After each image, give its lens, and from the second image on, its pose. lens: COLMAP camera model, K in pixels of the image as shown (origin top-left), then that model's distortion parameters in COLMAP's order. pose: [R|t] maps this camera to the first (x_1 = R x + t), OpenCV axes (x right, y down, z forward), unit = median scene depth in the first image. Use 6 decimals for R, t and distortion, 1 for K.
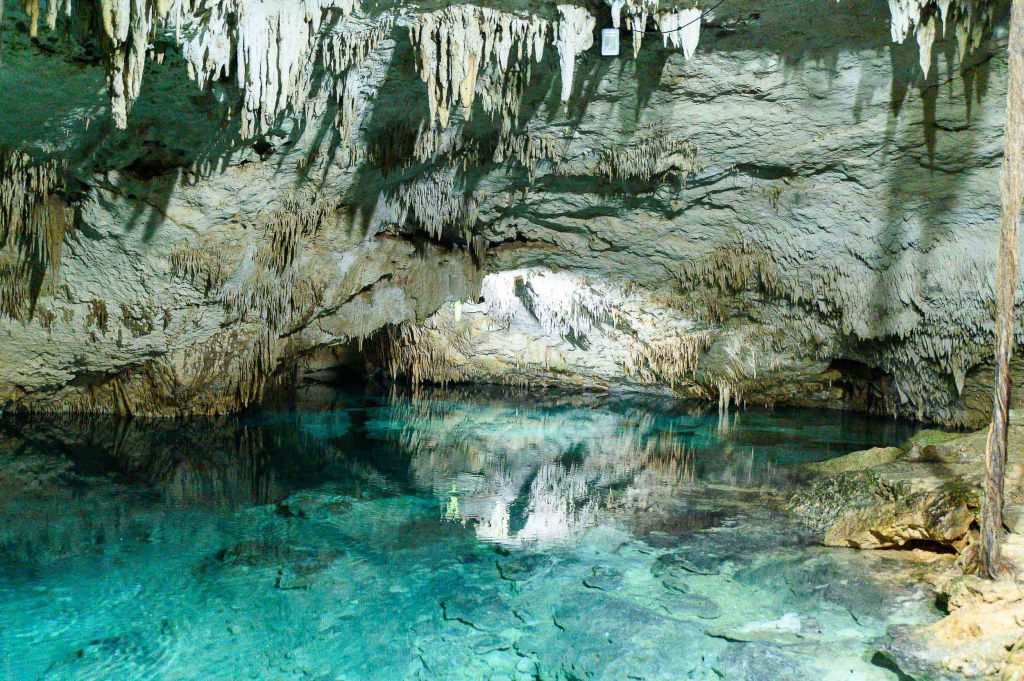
lens RADIAL K [[977.1, 0, 516.6], [0, 977.1, 342.7], [0, 0, 1]] dist [0.002854, 0.001049]
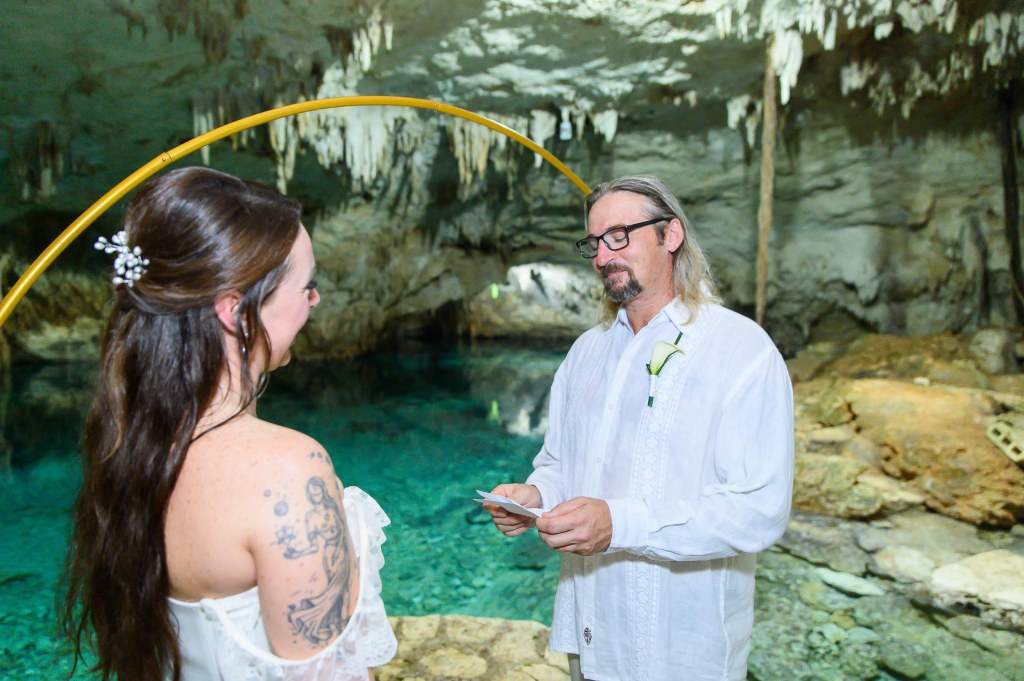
lens RADIAL K [[662.2, 0, 517.0], [0, 662.2, 339.7], [0, 0, 1]] dist [-0.000716, 0.000814]
pose [[0.998297, -0.015539, -0.056235, 0.044438], [0.017977, 0.998909, 0.043096, 0.001113], [0.055504, -0.044033, 0.997487, -0.100164]]
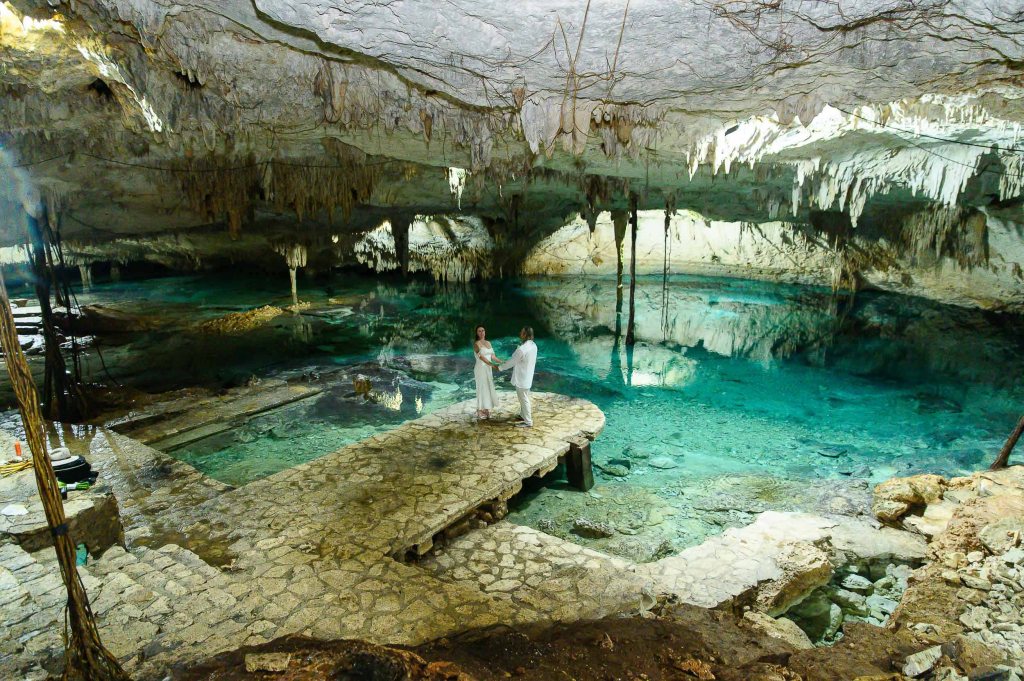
lens RADIAL K [[674.5, 0, 511.4], [0, 674.5, 339.0], [0, 0, 1]] dist [-0.003735, 0.001353]
pose [[0.113782, 0.207812, -0.971529, 0.675257], [-0.019228, 0.978157, 0.206977, -0.134620], [0.993320, -0.004870, 0.115293, -0.099320]]
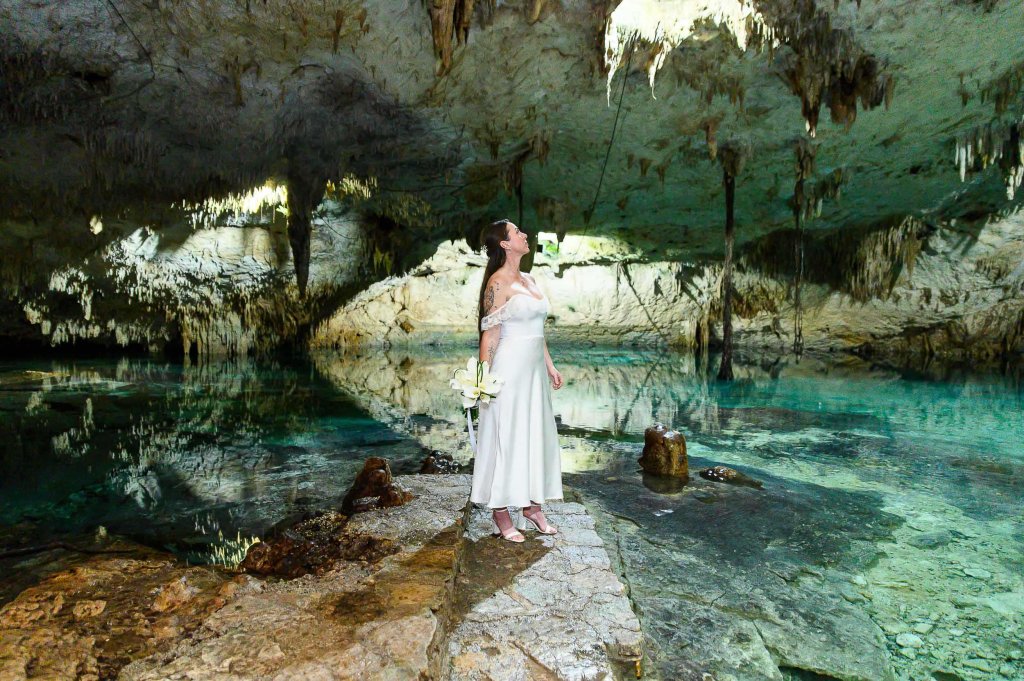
lens RADIAL K [[674.5, 0, 511.4], [0, 674.5, 339.0], [0, 0, 1]] dist [-0.003735, 0.001353]
pose [[0.686775, 0.012736, -0.726758, -0.023157], [-0.015494, 0.999876, 0.002880, 0.059889], [0.726705, 0.009282, 0.686887, -0.455209]]
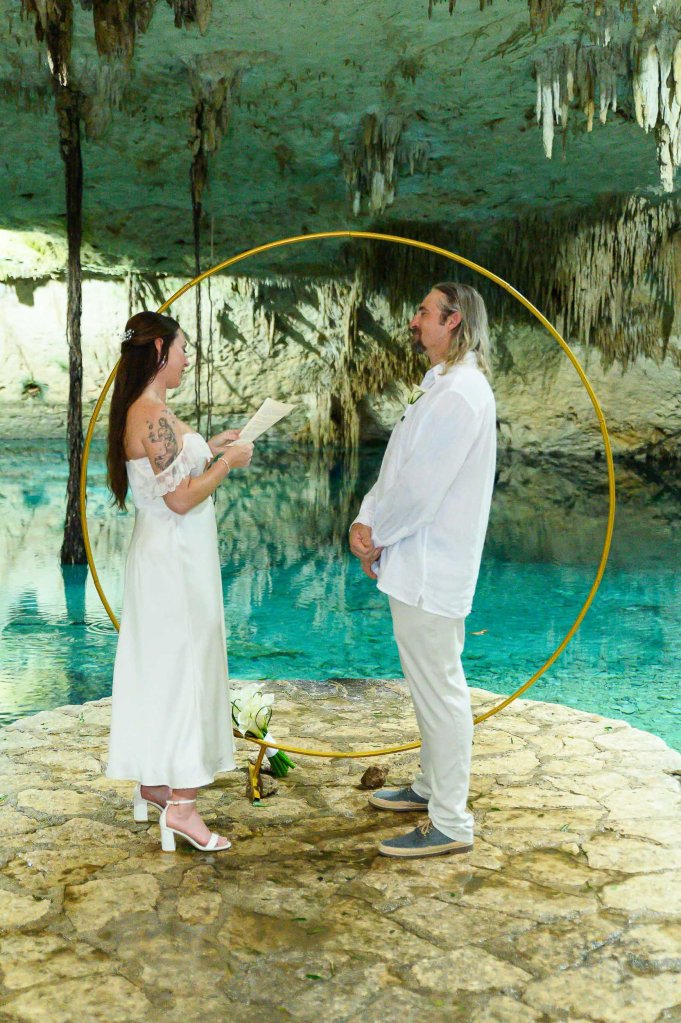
lens RADIAL K [[1417.3, 0, 342.9], [0, 1417.3, 469.5], [0, 0, 1]] dist [-0.016137, 0.011469]
pose [[0.725594, 0.055342, -0.685894, 0.220621], [-0.017544, 0.997925, 0.061958, 0.004069], [0.687899, -0.032923, 0.725059, -0.220214]]
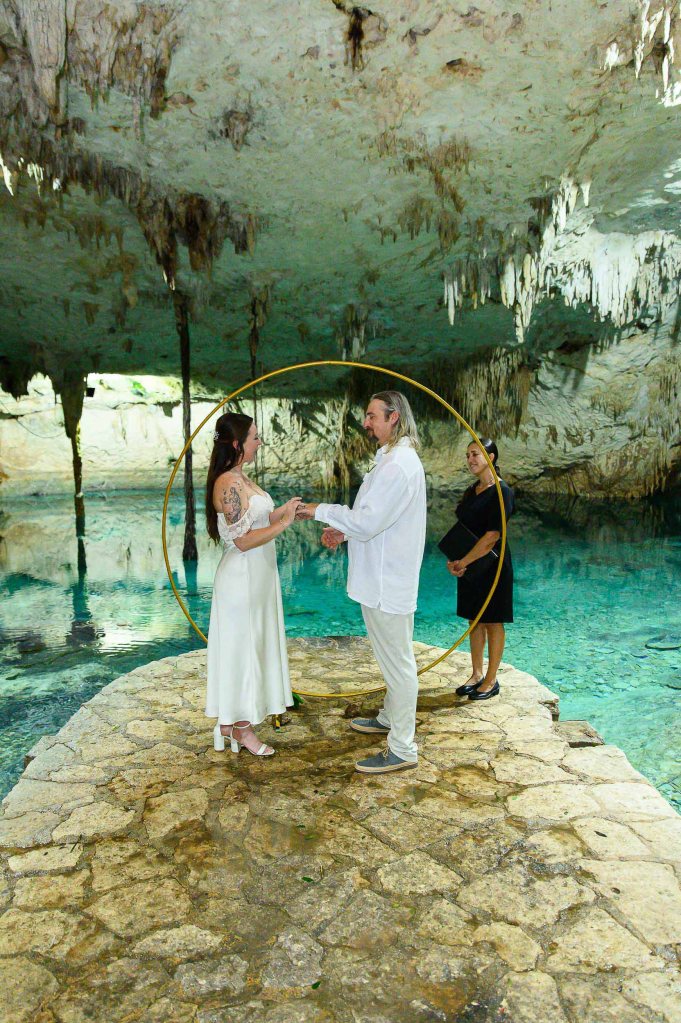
lens RADIAL K [[740.1, 0, 310.0], [0, 740.1, 507.9], [0, 0, 1]] dist [-0.004607, -0.000319]
pose [[0.695134, 0.048866, -0.717218, 0.187505], [0.005567, 0.997291, 0.073343, 0.002548], [0.718859, -0.054976, 0.692979, -0.178771]]
